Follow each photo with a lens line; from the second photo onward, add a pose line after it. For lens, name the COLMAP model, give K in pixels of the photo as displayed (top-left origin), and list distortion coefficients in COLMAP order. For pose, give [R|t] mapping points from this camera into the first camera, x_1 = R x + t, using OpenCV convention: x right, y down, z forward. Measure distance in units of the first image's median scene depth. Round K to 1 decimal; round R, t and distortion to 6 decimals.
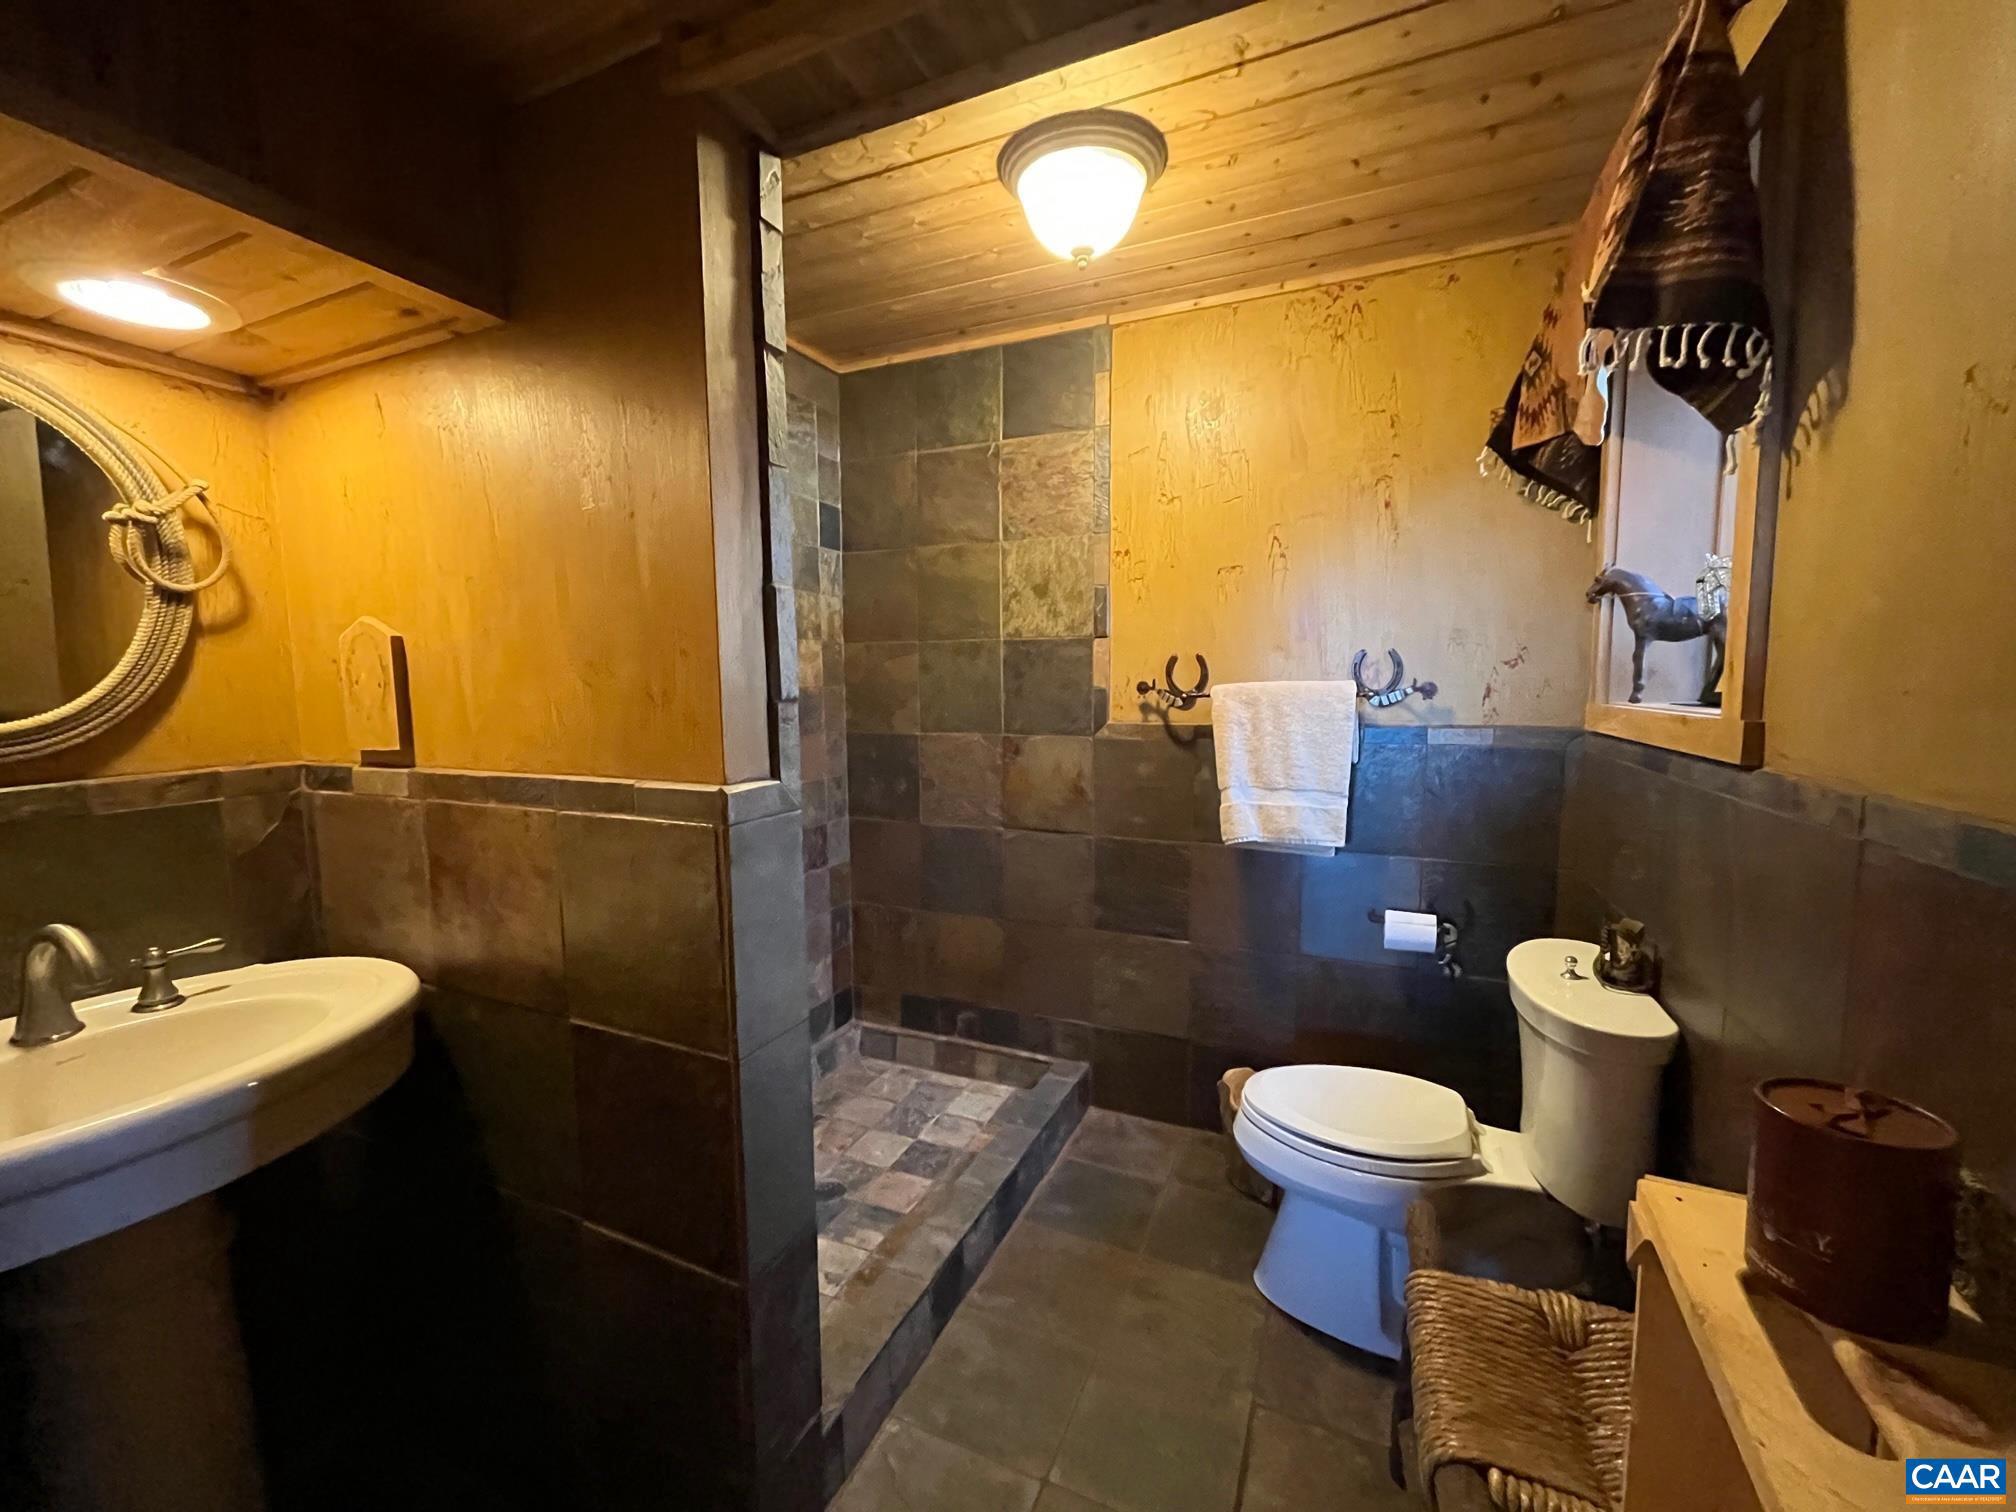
lens RADIAL K [[811.6, 0, 1004.9], [0, 811.6, 759.1], [0, 0, 1]] dist [-0.002614, -0.000760]
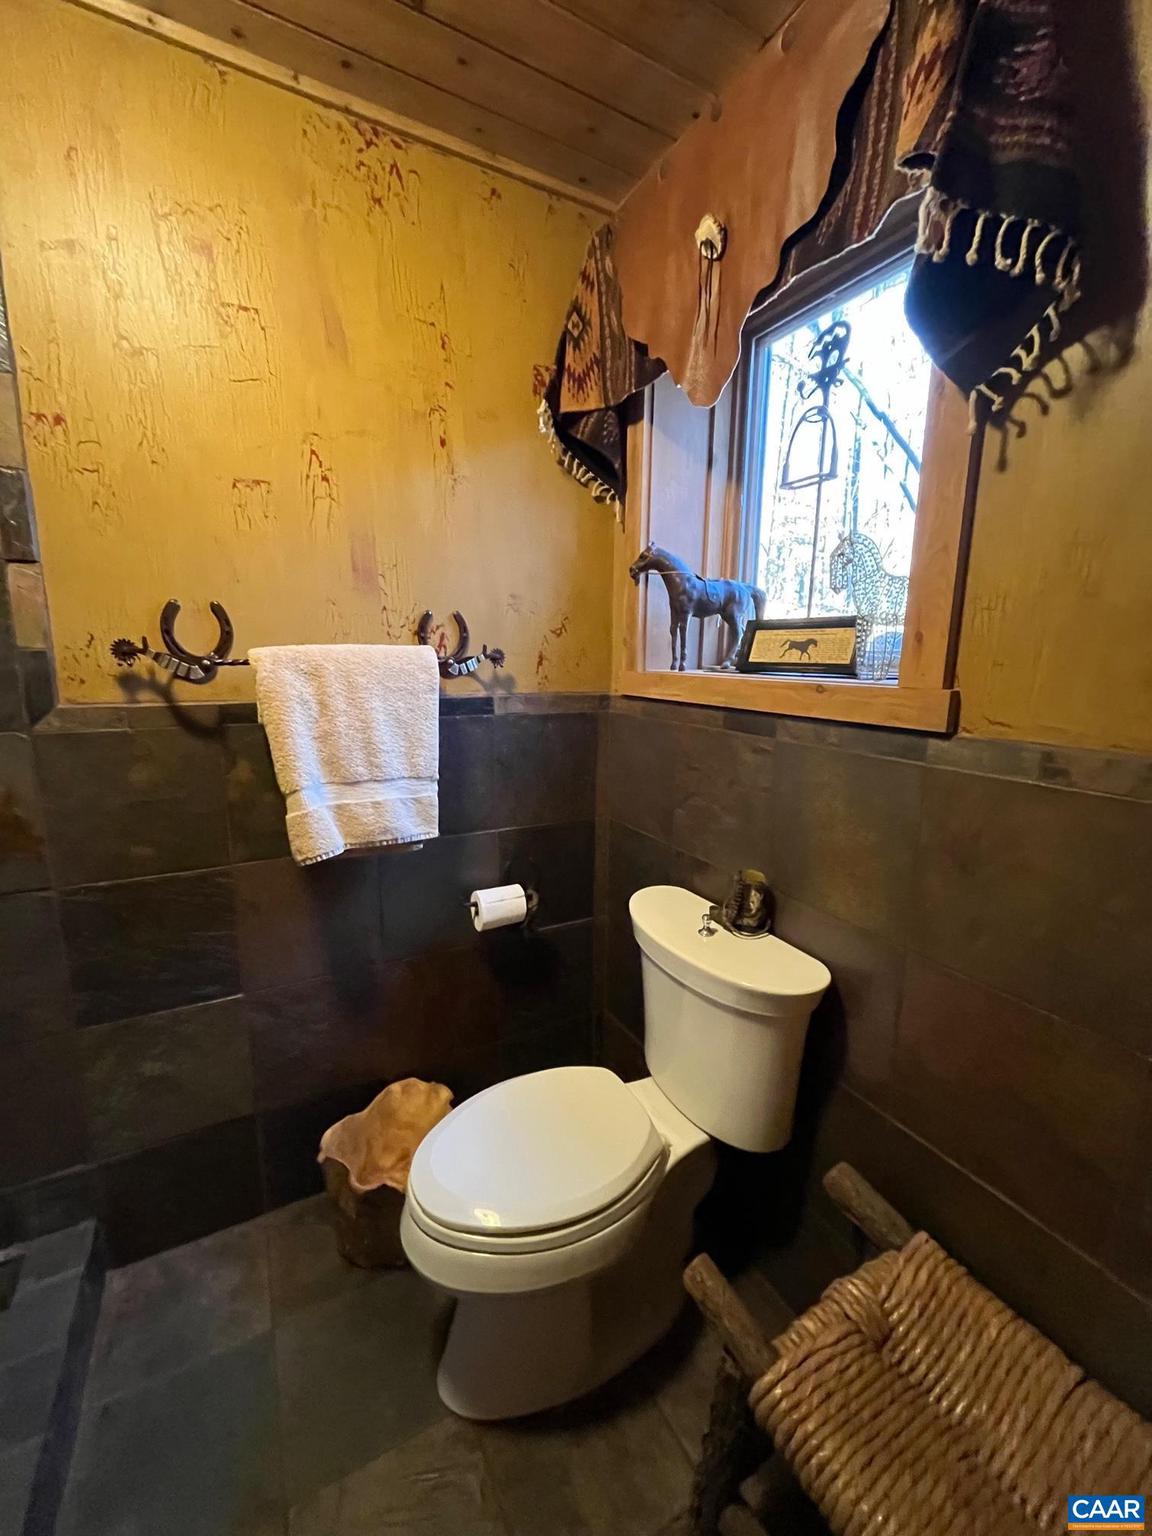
lens RADIAL K [[618.4, 0, 575.0], [0, 618.4, 766.6], [0, 0, 1]] dist [-0.002614, -0.000760]
pose [[0.605847, -0.128963, 0.785059, -0.009708], [0.058090, 0.991311, 0.118014, -0.039265], [-0.793457, -0.025894, 0.608075, 0.489367]]
